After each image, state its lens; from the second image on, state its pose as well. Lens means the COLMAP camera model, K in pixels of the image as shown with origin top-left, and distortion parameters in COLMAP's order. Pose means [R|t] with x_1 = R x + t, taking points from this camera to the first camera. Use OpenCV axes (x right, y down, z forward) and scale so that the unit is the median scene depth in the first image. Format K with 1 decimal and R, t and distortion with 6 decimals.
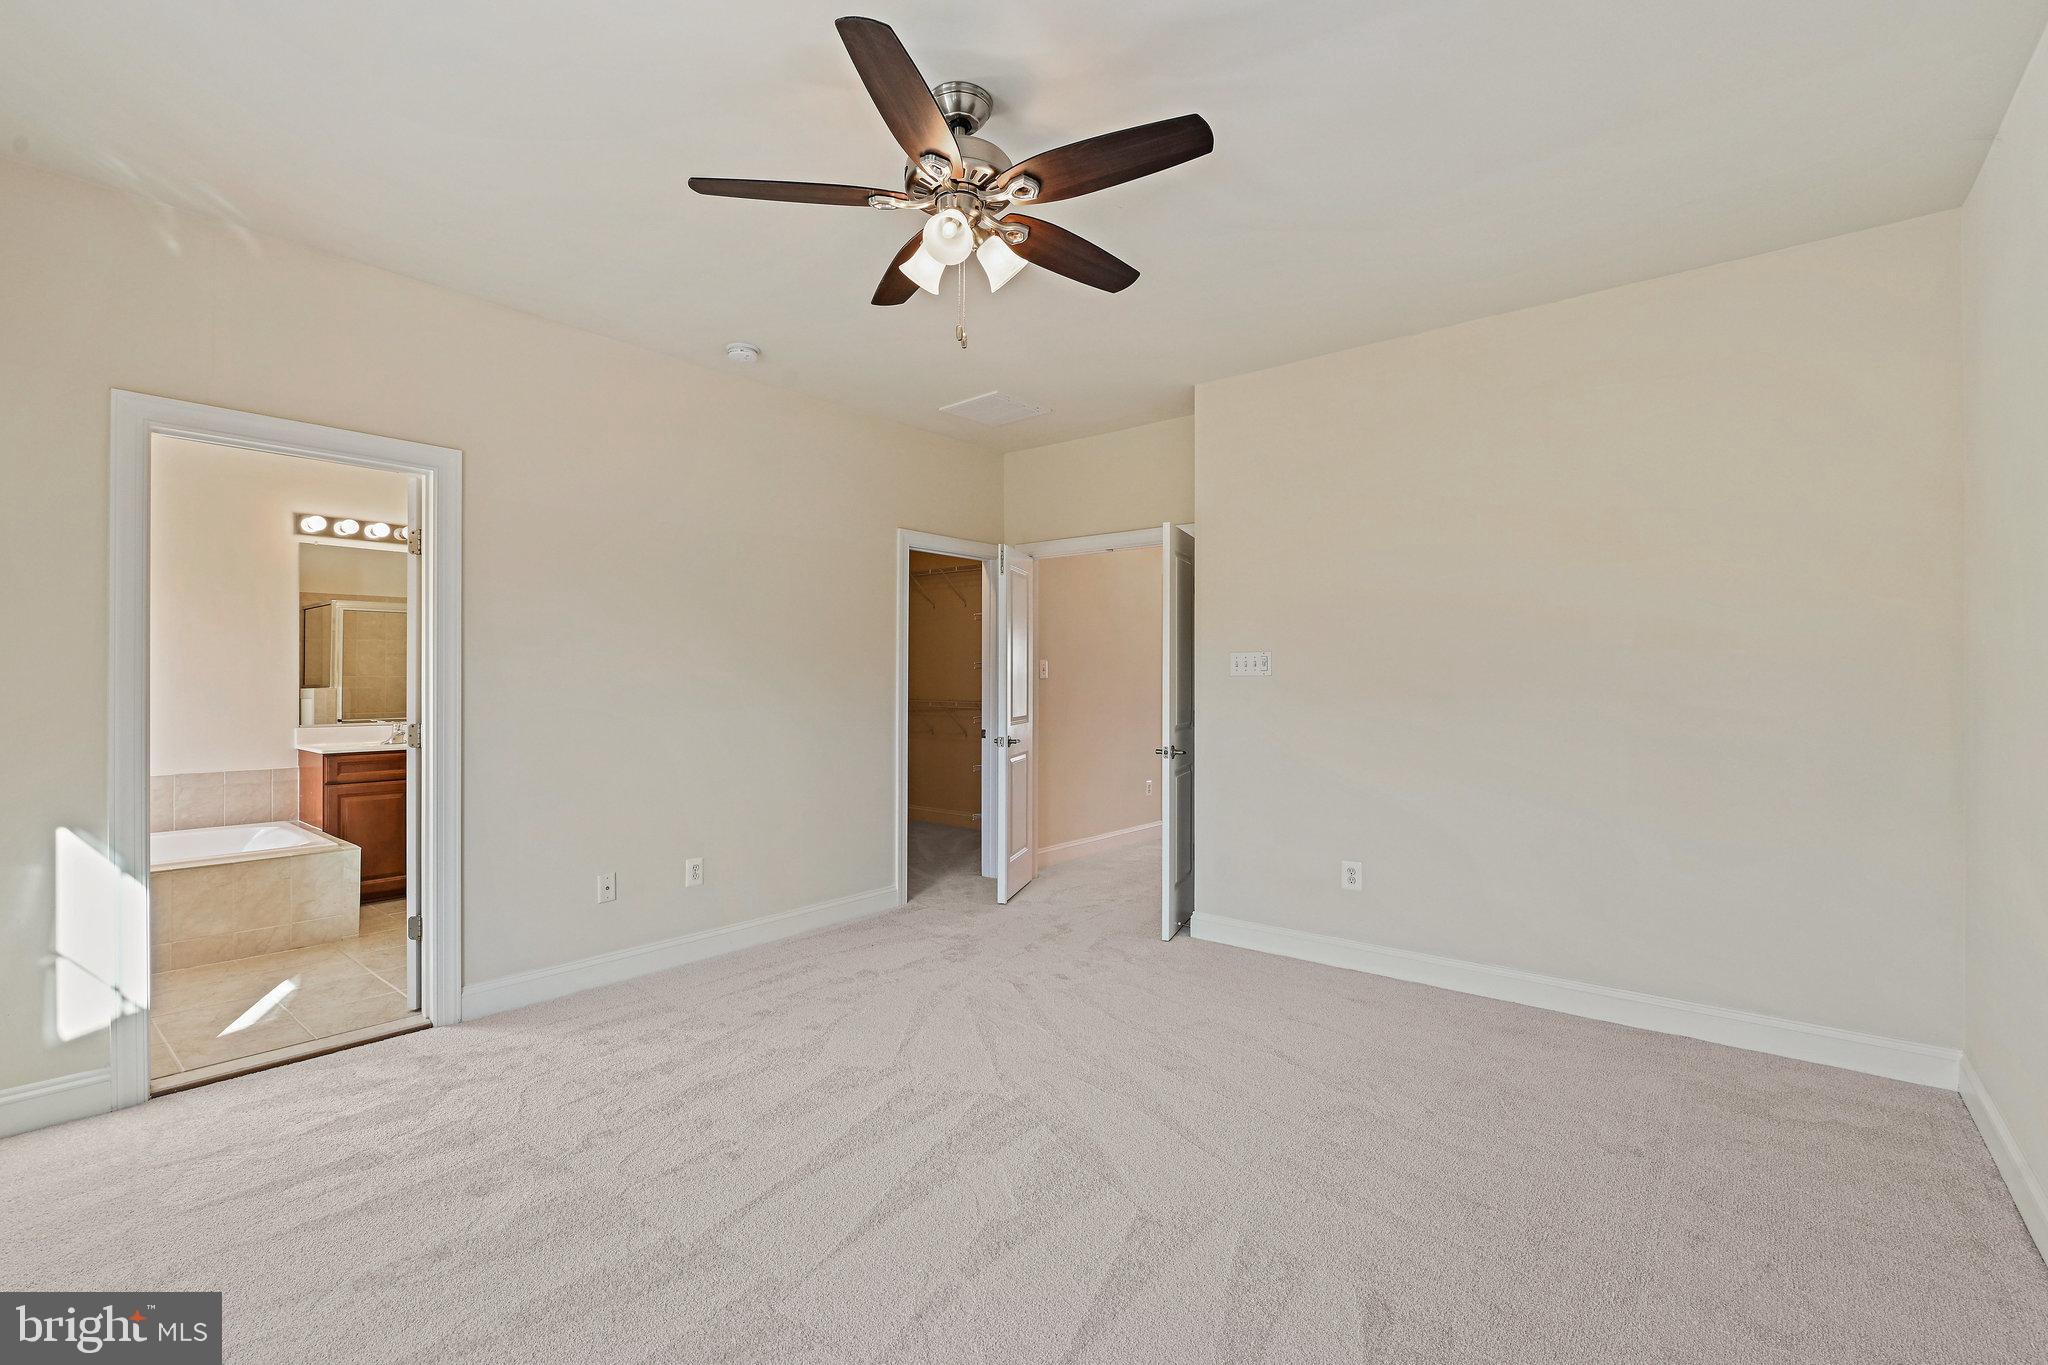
lens RADIAL K [[888.0, 0, 1035.6], [0, 888.0, 675.6], [0, 0, 1]] dist [-0.007515, -0.001549]
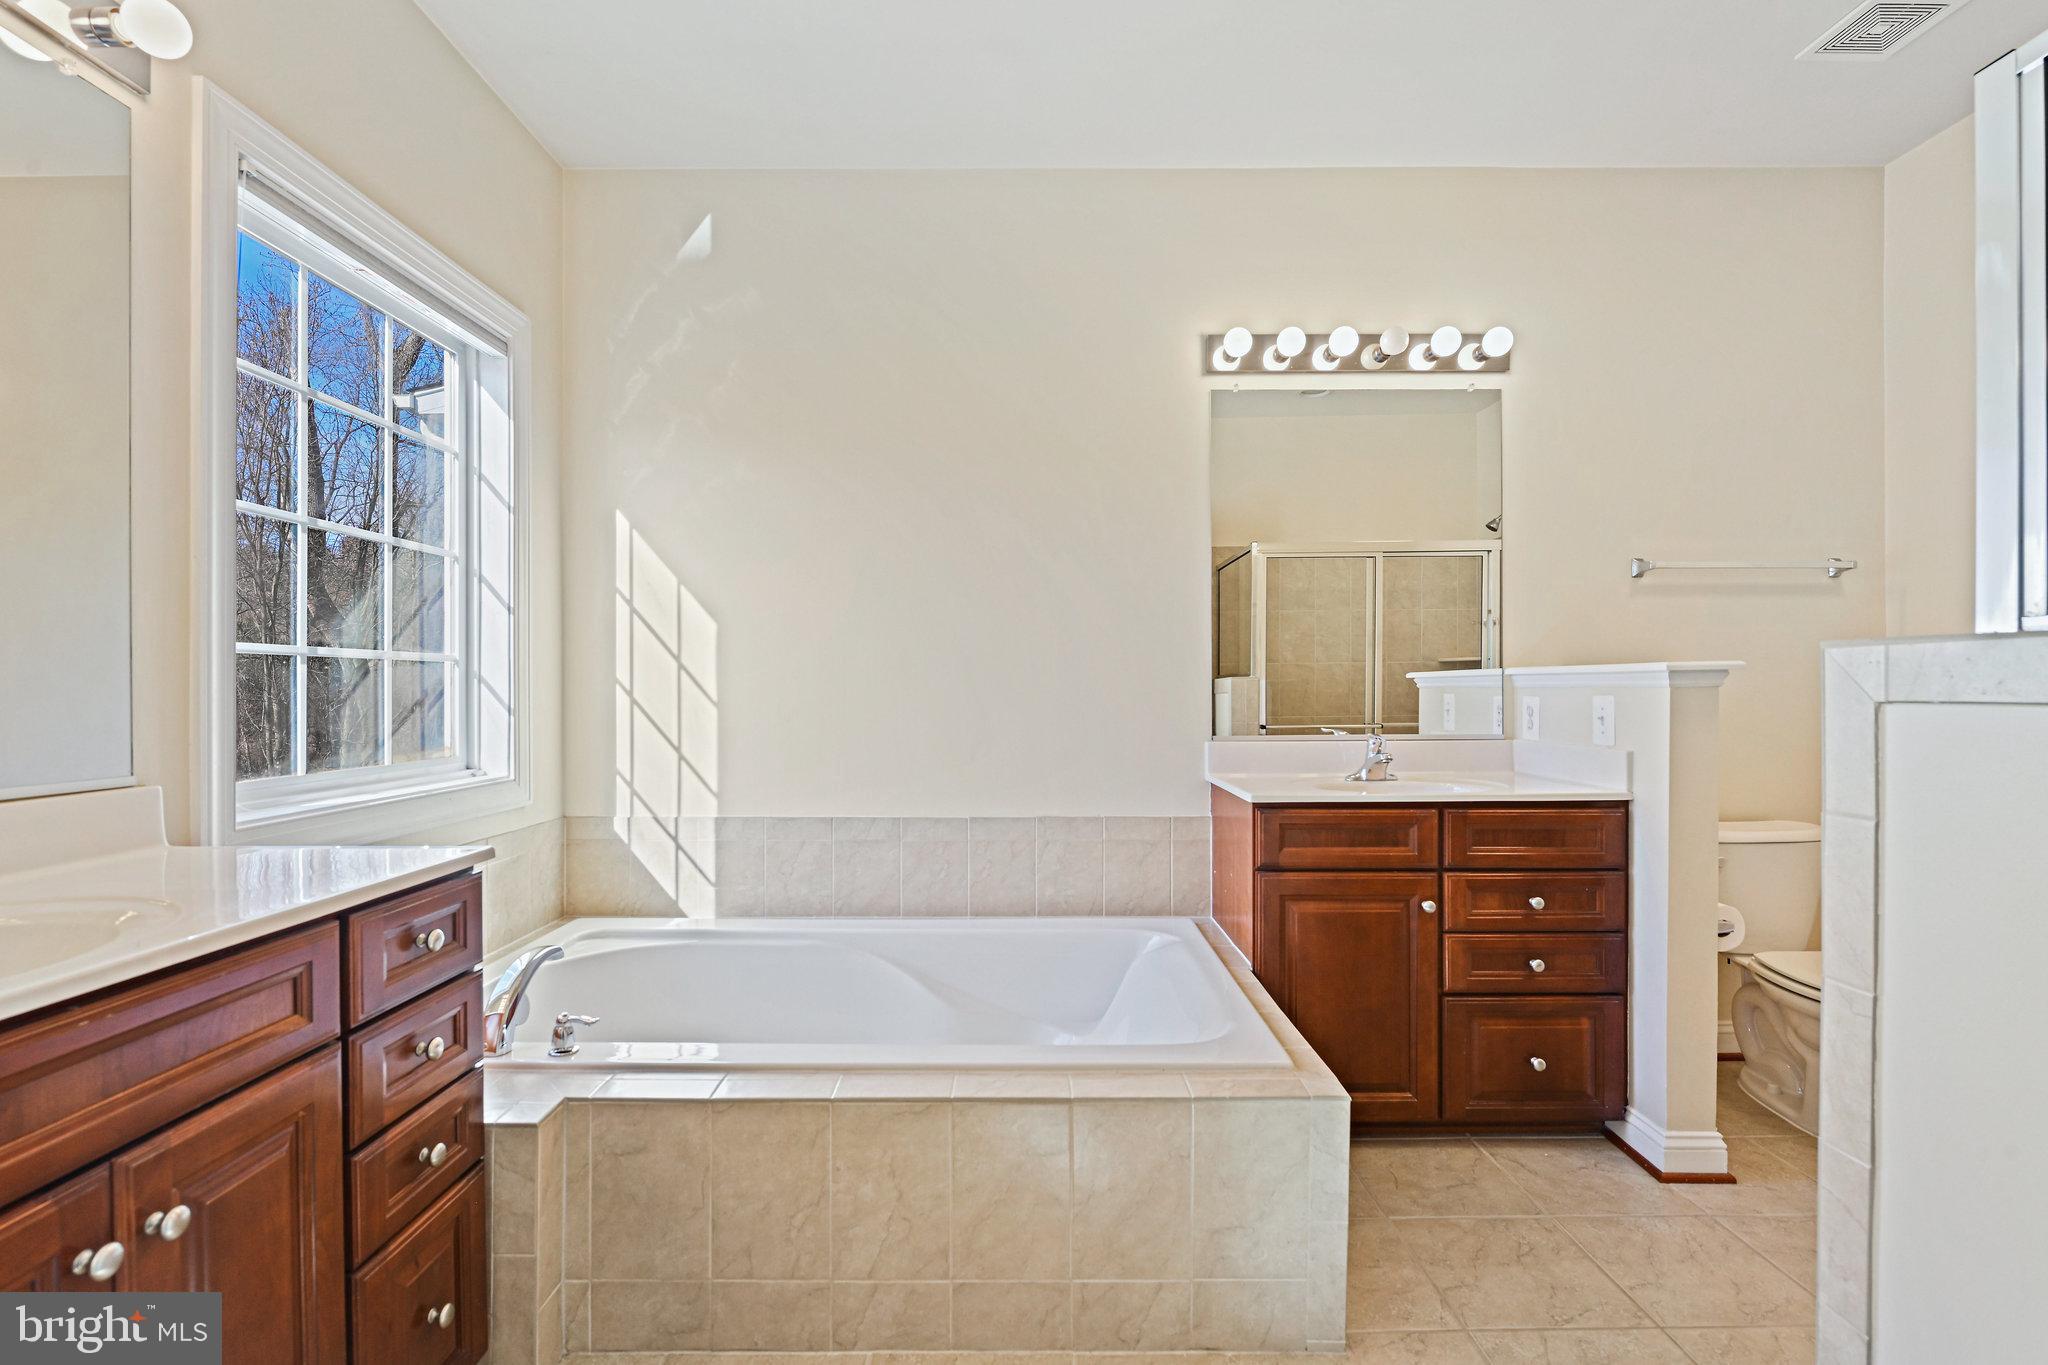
lens RADIAL K [[888.0, 0, 1026.3], [0, 888.0, 687.8], [0, 0, 1]] dist [-0.007515, -0.001549]
pose [[0.618704, -0.008269, -0.785581, -0.489080], [0.001649, 0.999956, -0.009226, 0.032113], [0.785623, 0.004413, 0.618690, 0.588152]]
